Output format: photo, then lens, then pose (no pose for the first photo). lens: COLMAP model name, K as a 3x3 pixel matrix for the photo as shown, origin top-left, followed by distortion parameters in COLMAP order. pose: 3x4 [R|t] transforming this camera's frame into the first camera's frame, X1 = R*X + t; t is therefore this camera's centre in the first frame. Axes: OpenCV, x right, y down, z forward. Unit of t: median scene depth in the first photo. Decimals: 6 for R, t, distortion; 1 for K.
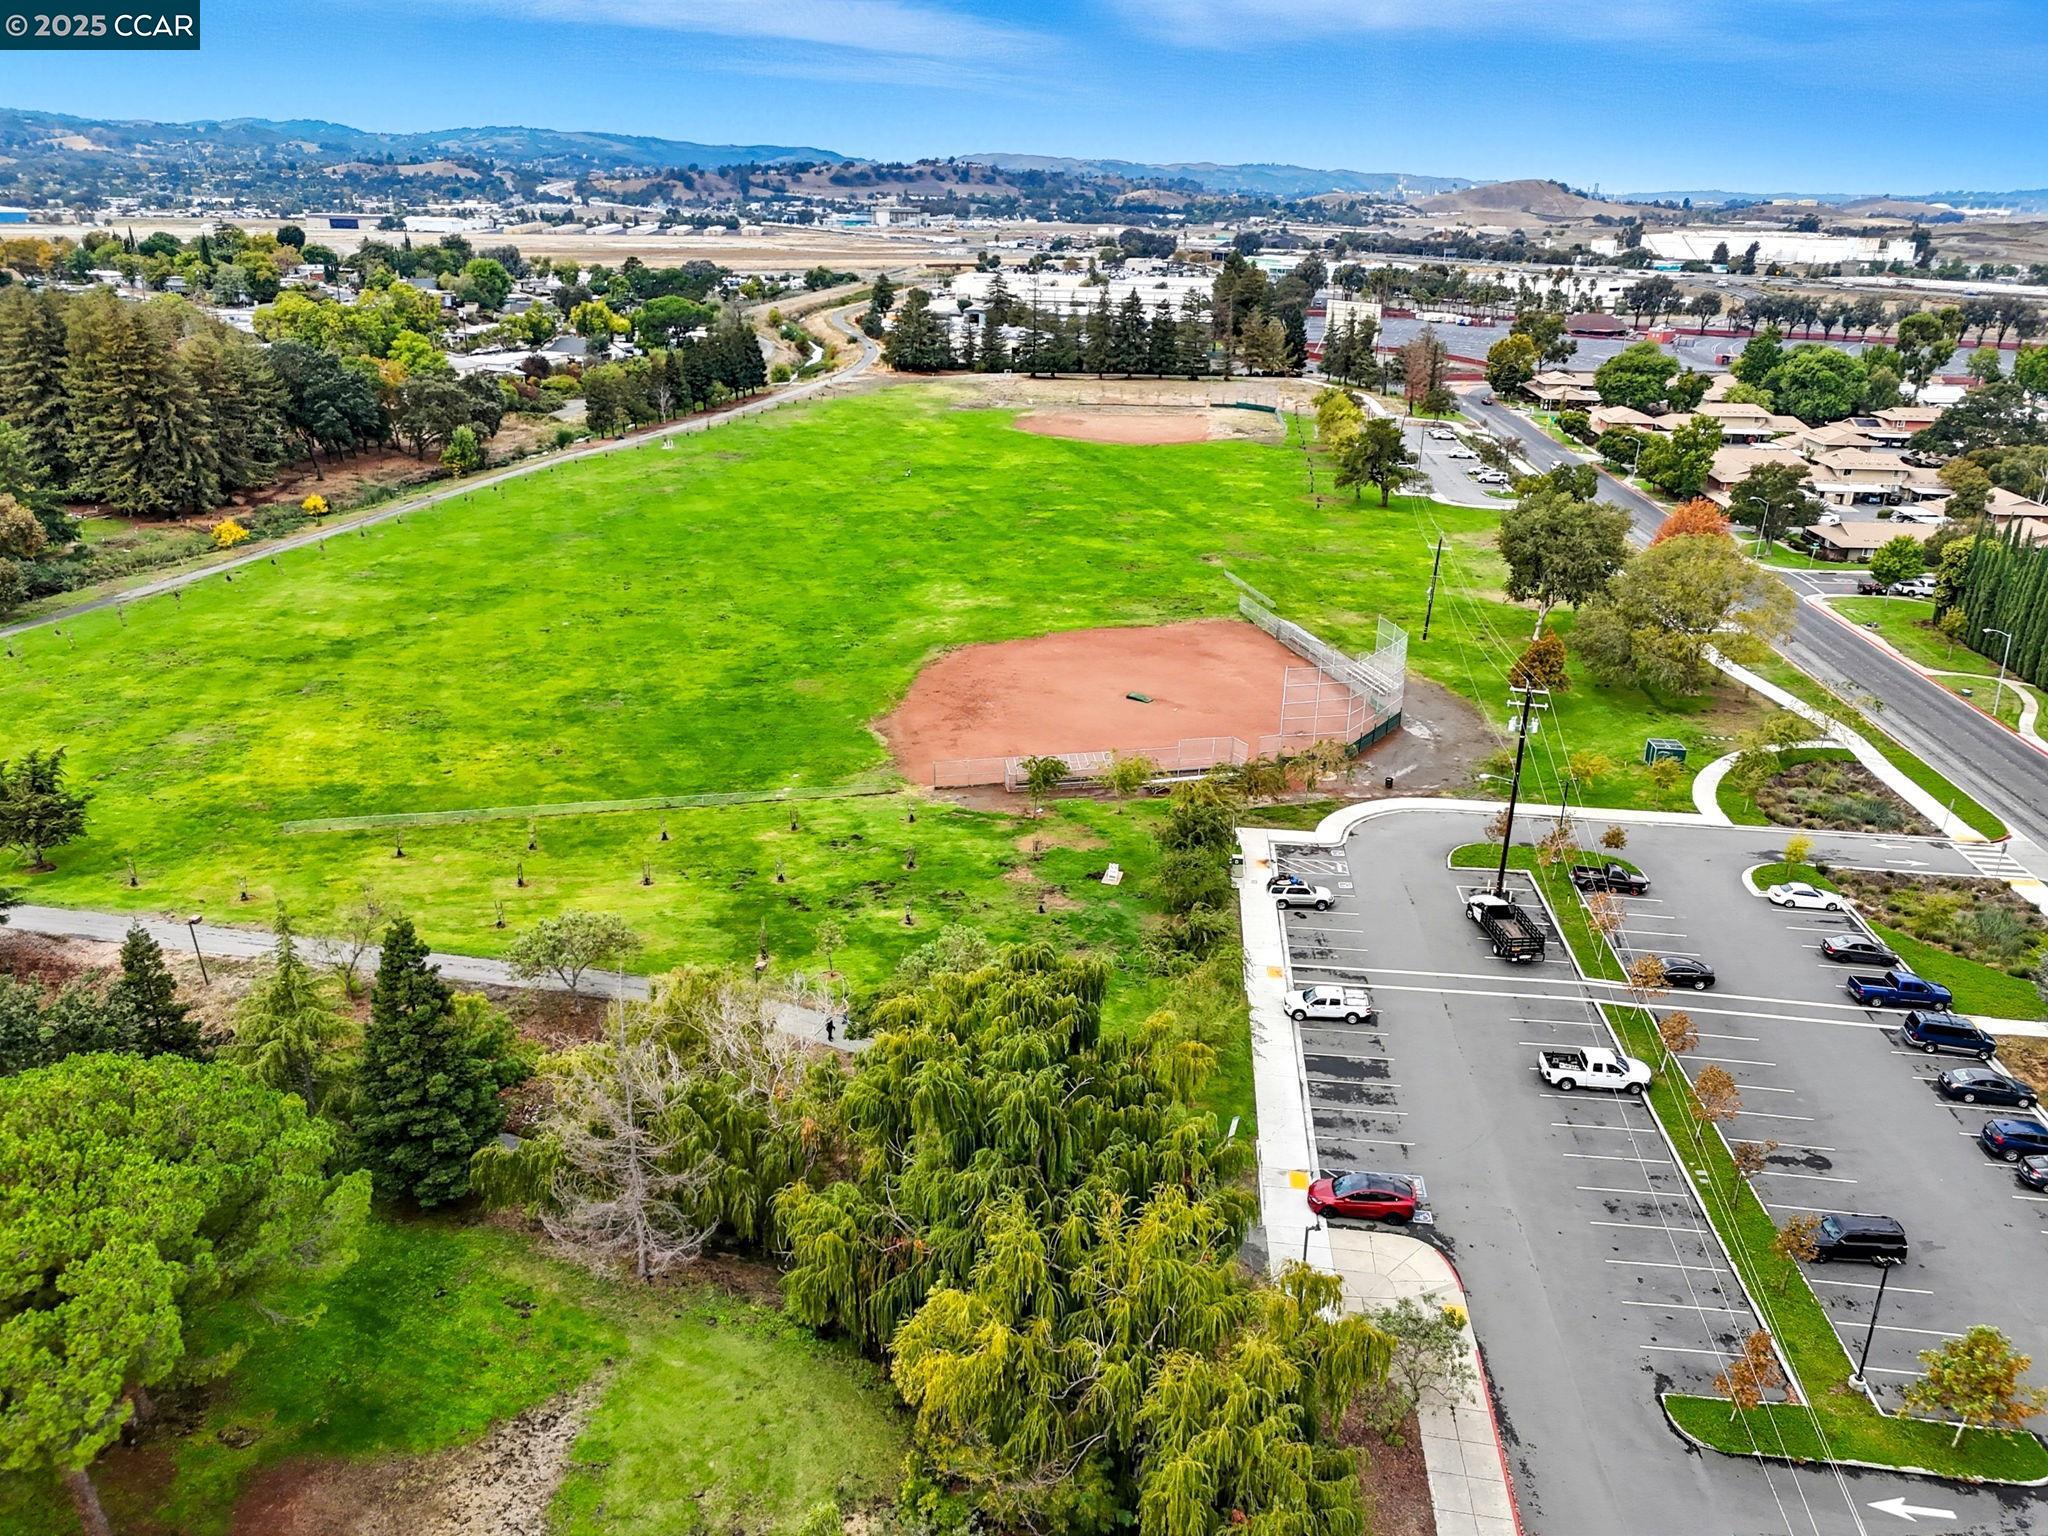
lens RADIAL K [[1510.2, 0, 1035.5], [0, 1510.2, 758.2], [0, 0, 1]] dist [0.066657, -0.052346]
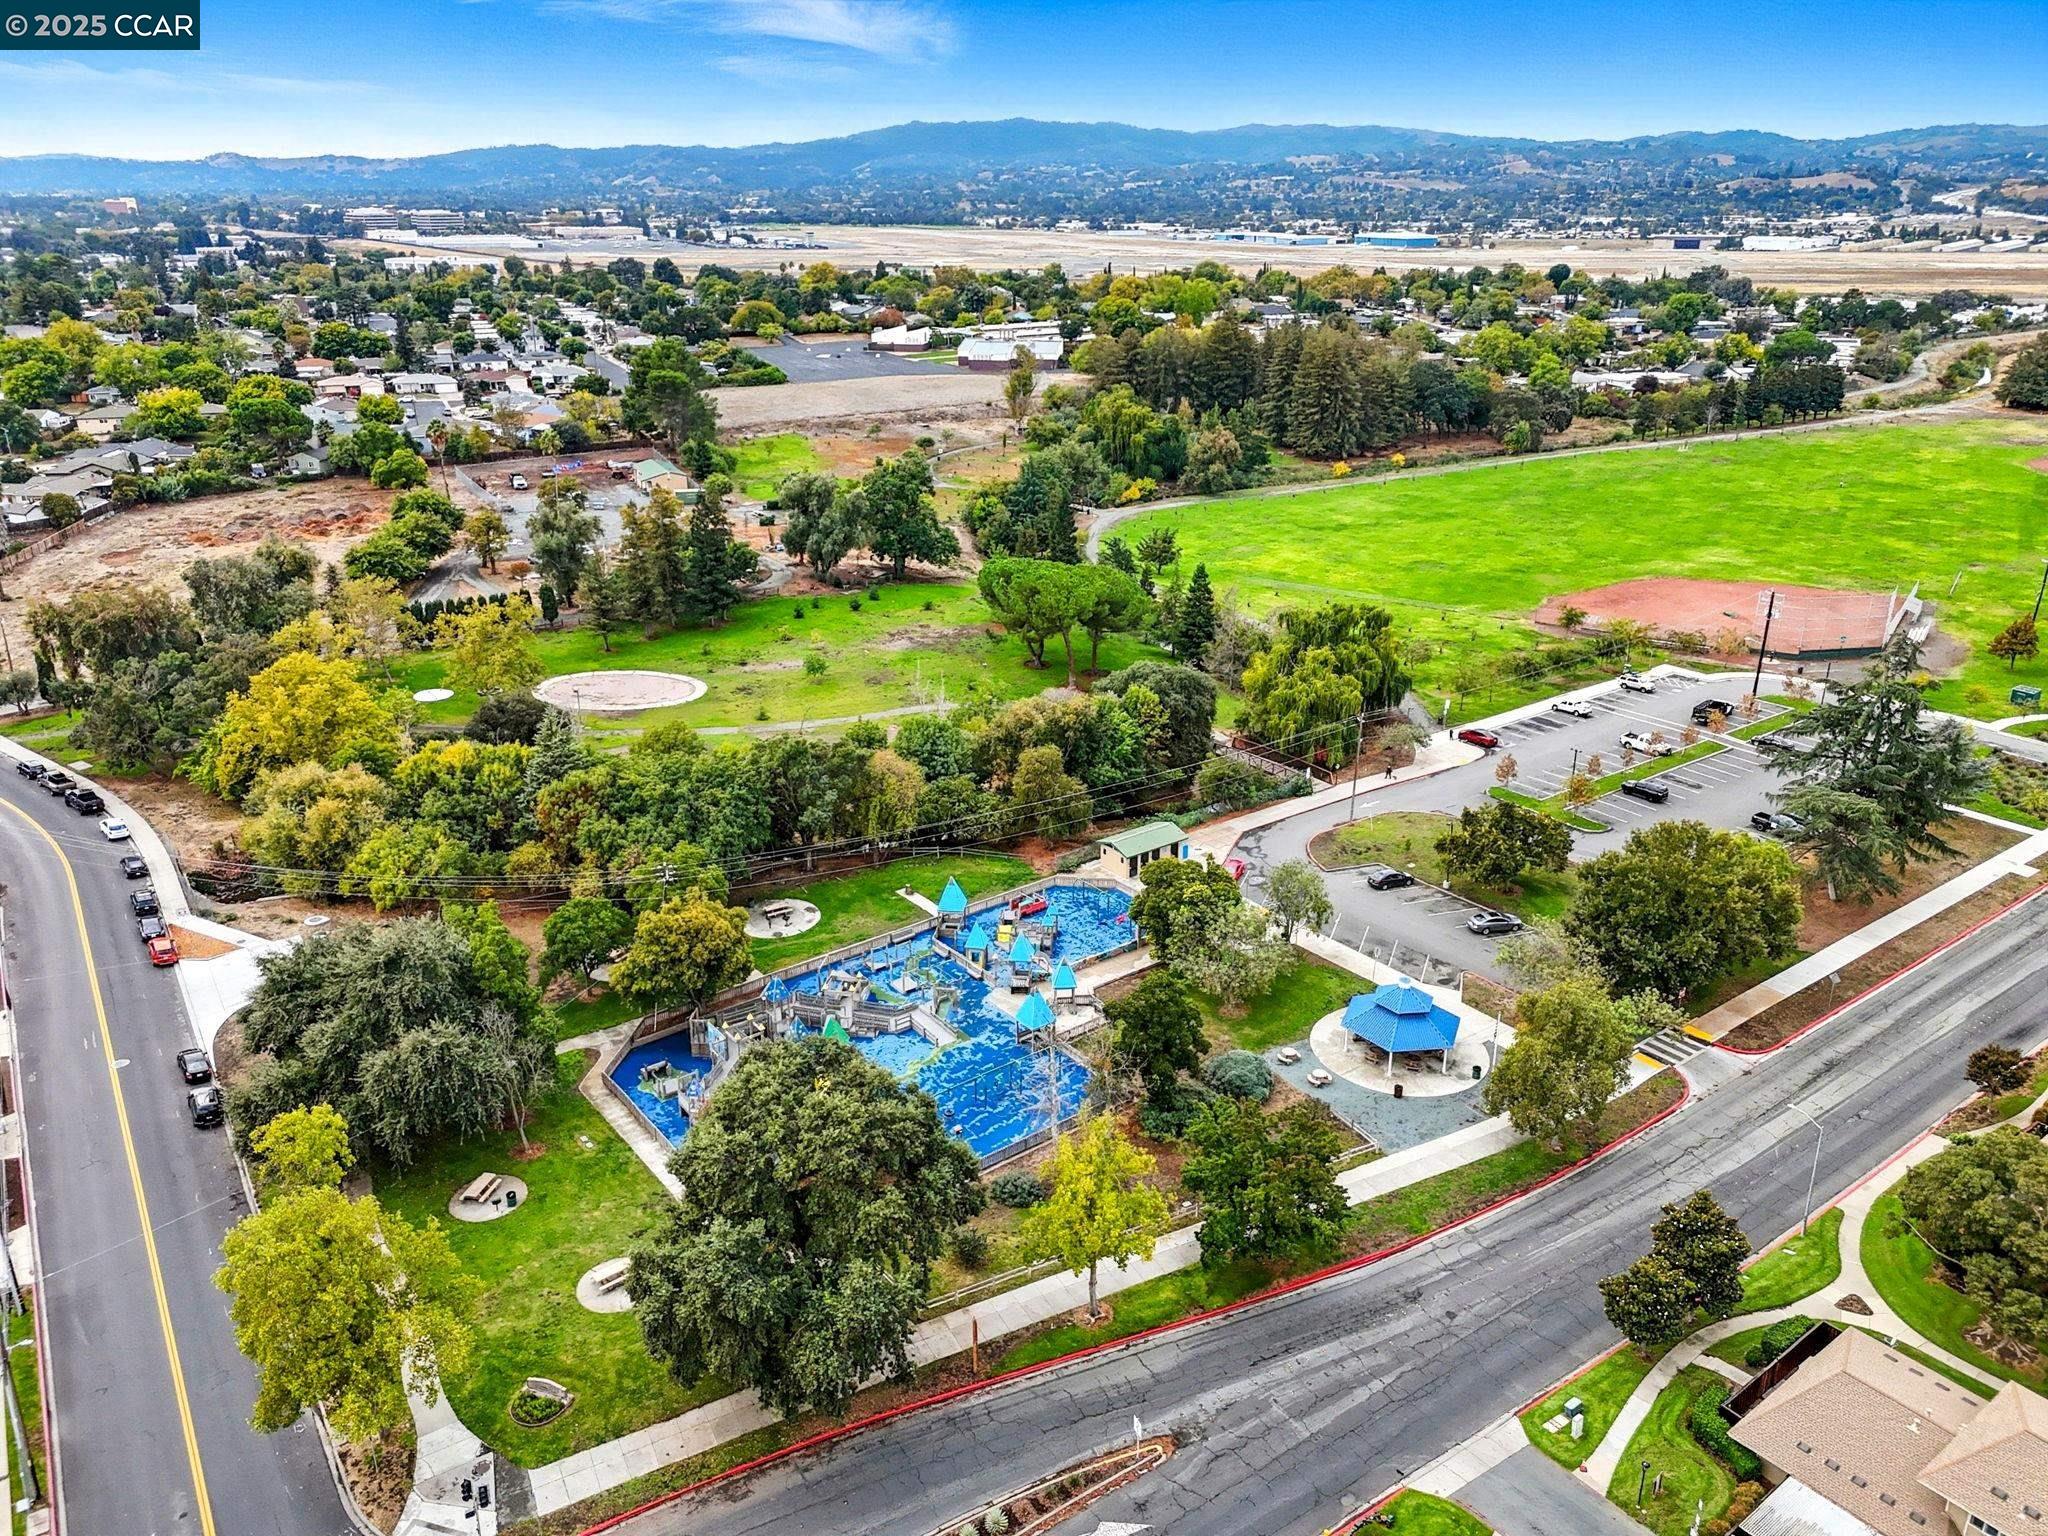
lens RADIAL K [[1510.2, 0, 1023.8], [0, 1510.2, 762.9], [0, 0, 1]] dist [0.066657, -0.052346]
pose [[0.679093, 0.240984, -0.693368, 0.182028], [-0.241980, 0.965270, 0.098486, 0.033381], [0.693021, 0.100900, 0.713821, -0.162226]]
